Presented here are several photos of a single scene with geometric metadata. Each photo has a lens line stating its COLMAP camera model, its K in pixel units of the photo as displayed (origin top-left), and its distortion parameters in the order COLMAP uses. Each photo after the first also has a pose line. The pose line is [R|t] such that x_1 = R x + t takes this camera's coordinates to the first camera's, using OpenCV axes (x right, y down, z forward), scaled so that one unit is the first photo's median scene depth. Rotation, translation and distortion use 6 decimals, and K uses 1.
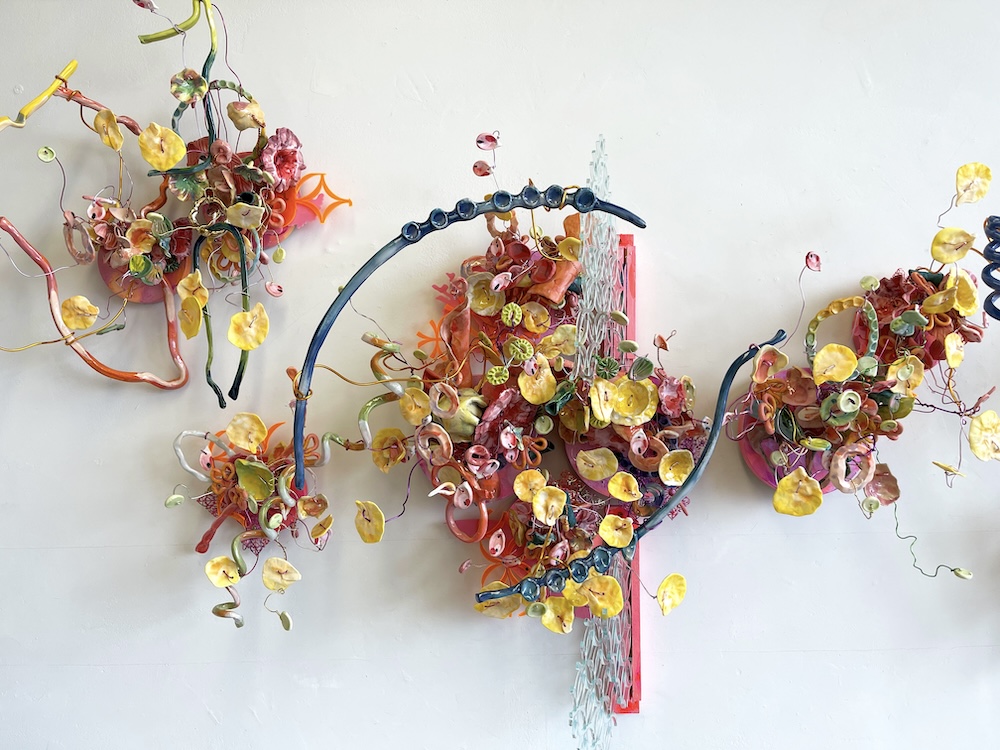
lens RADIAL K [[769.1, 0, 498.5], [0, 769.1, 368.4], [0, 0, 1]] dist [0.054768, -0.067056]
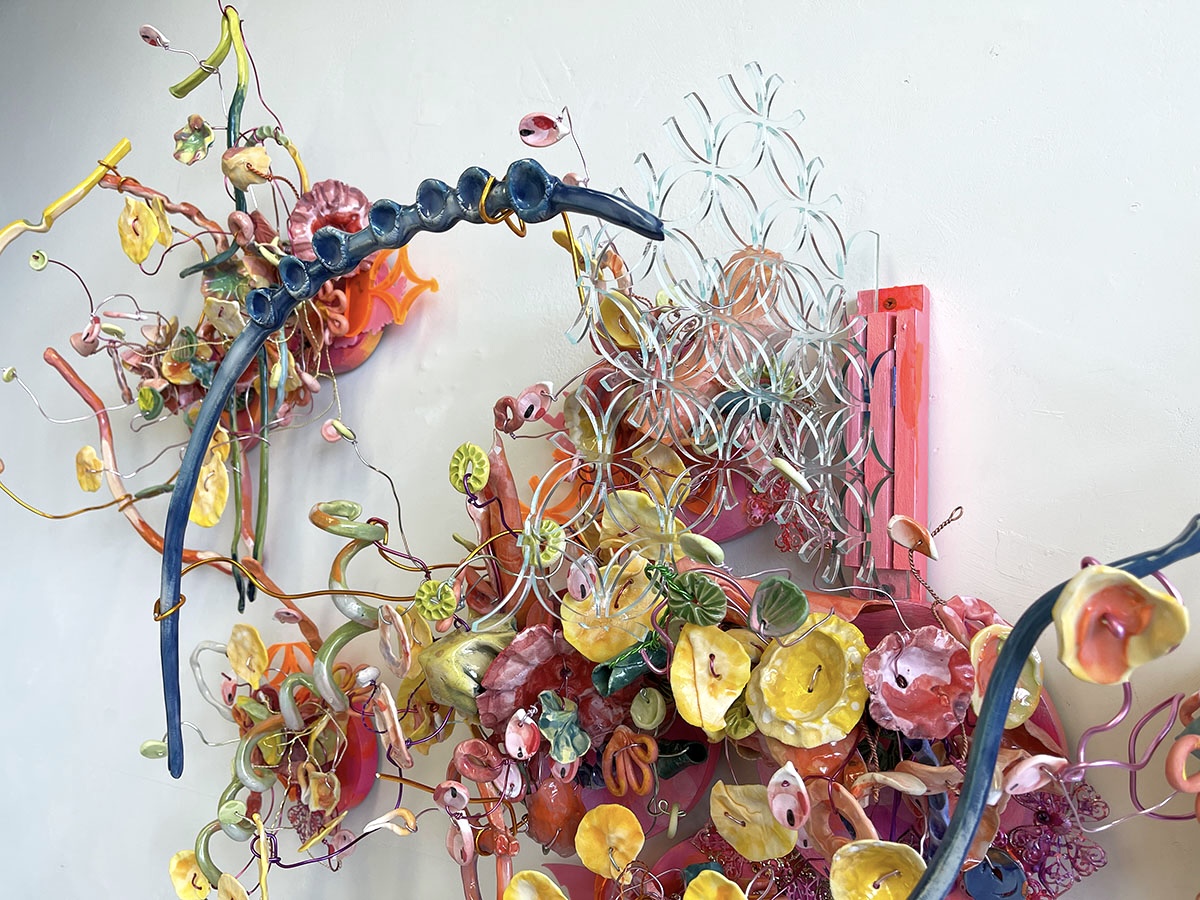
lens RADIAL K [[922.9, 0, 602.8], [0, 922.9, 454.7], [0, 0, 1]] dist [0.054768, -0.067056]
pose [[0.834518, -0.011348, -0.550865, 0.346570], [-0.034535, 0.996745, -0.072852, -0.036247], [0.549898, 0.079820, 0.831409, 0.519303]]
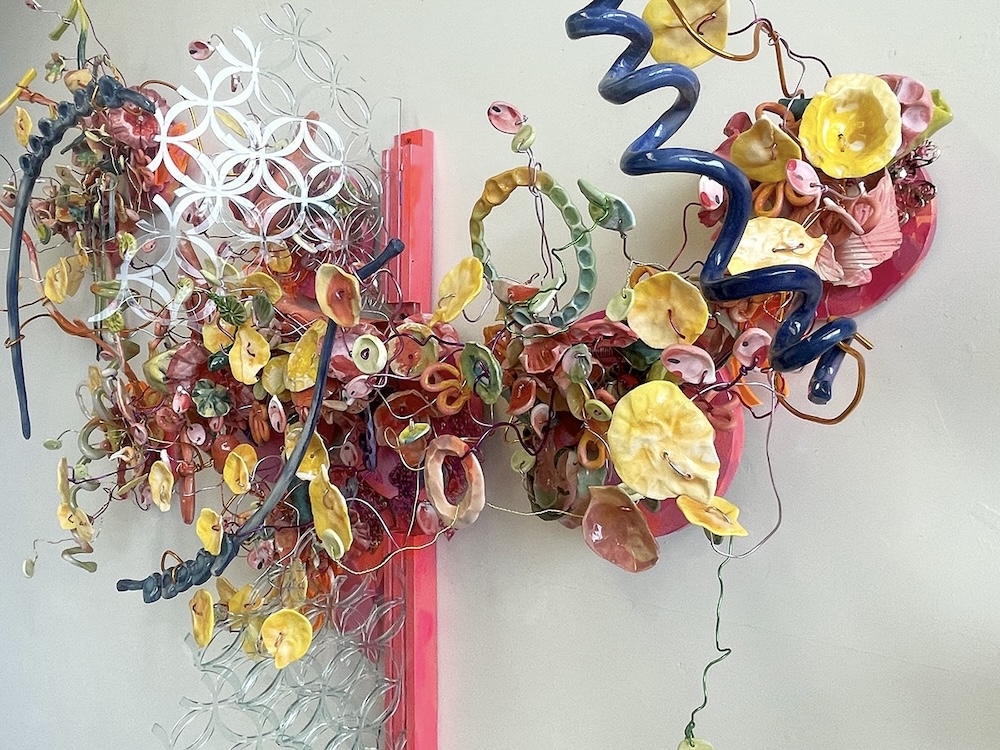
lens RADIAL K [[780.6, 0, 474.5], [0, 780.6, 321.9], [0, 0, 1]] dist [0.003901, -0.009690]
pose [[0.757775, -0.017423, -0.652283, 0.753552], [-0.007704, 0.999335, -0.035643, 0.033494], [0.652471, 0.032034, 0.757137, 0.543187]]
